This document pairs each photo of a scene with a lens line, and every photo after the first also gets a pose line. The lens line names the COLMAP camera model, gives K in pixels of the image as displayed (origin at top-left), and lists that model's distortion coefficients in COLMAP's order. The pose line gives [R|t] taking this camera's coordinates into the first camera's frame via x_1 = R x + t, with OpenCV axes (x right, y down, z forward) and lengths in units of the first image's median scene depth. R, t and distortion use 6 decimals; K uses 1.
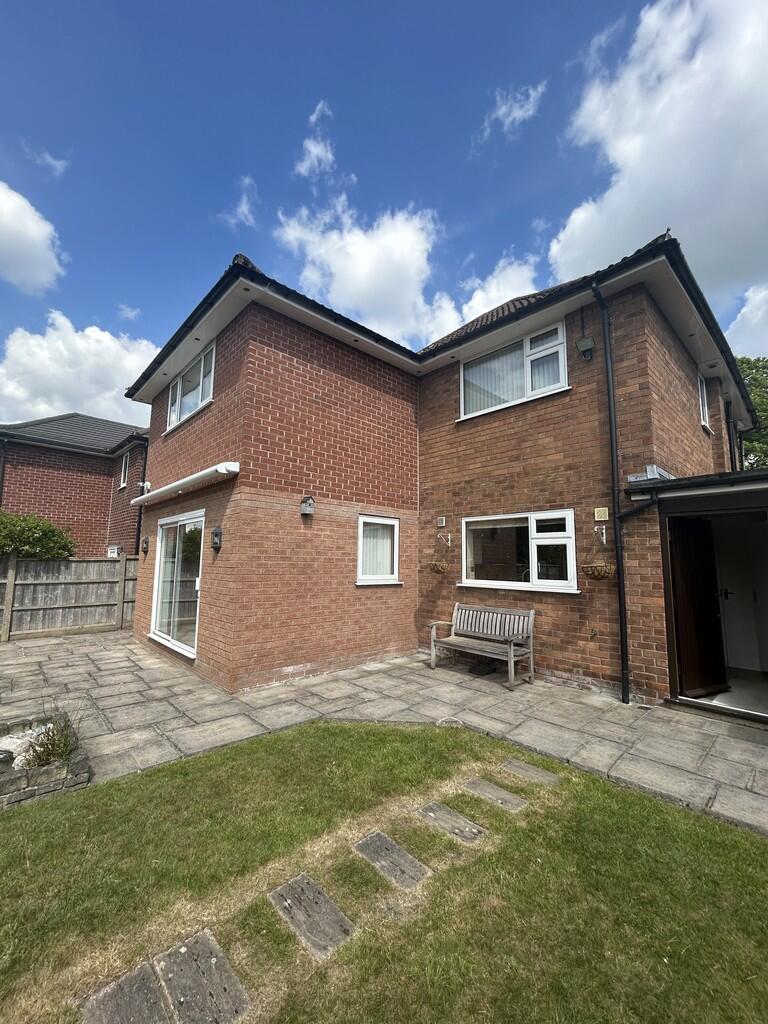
lens RADIAL K [[415.6, 0, 388.1], [0, 415.6, 511.6], [0, 0, 1]] dist [0.000265, 0.000685]
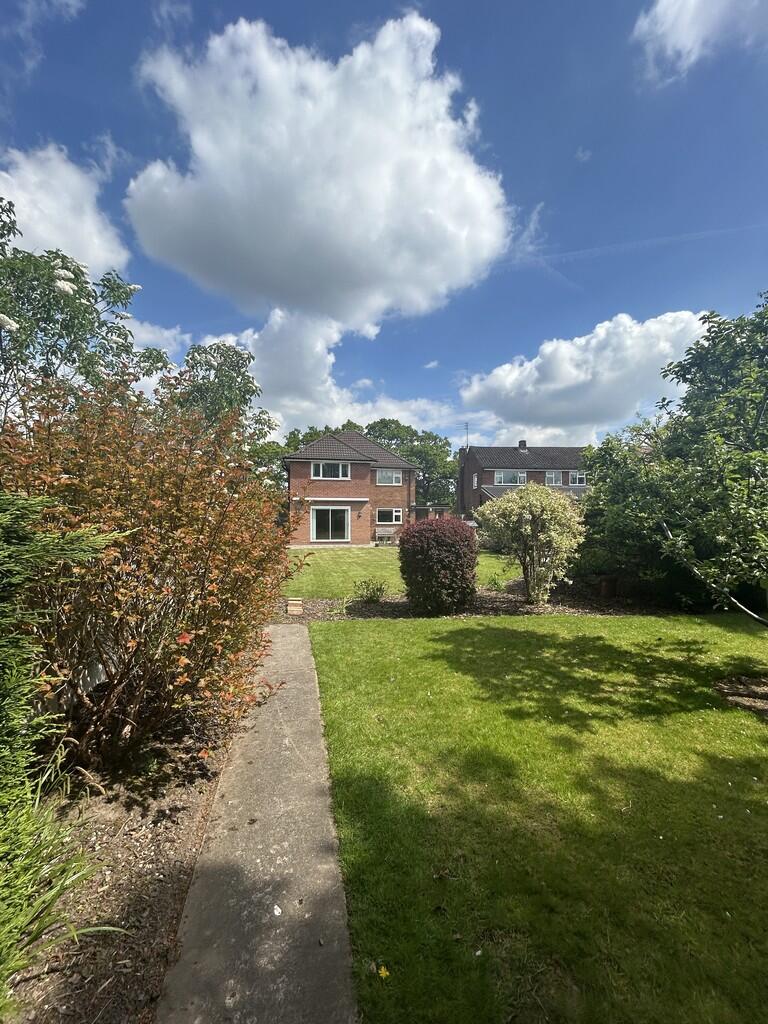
lens RADIAL K [[410.8, 0, 382.9], [0, 410.8, 508.8], [0, 0, 1]] dist [-0.003782, 0.000519]
pose [[0.483883, -0.005113, 0.875118, -4.082226], [-0.093440, 0.993965, 0.057474, -0.268726], [-0.870130, -0.109582, 0.480485, -1.265271]]
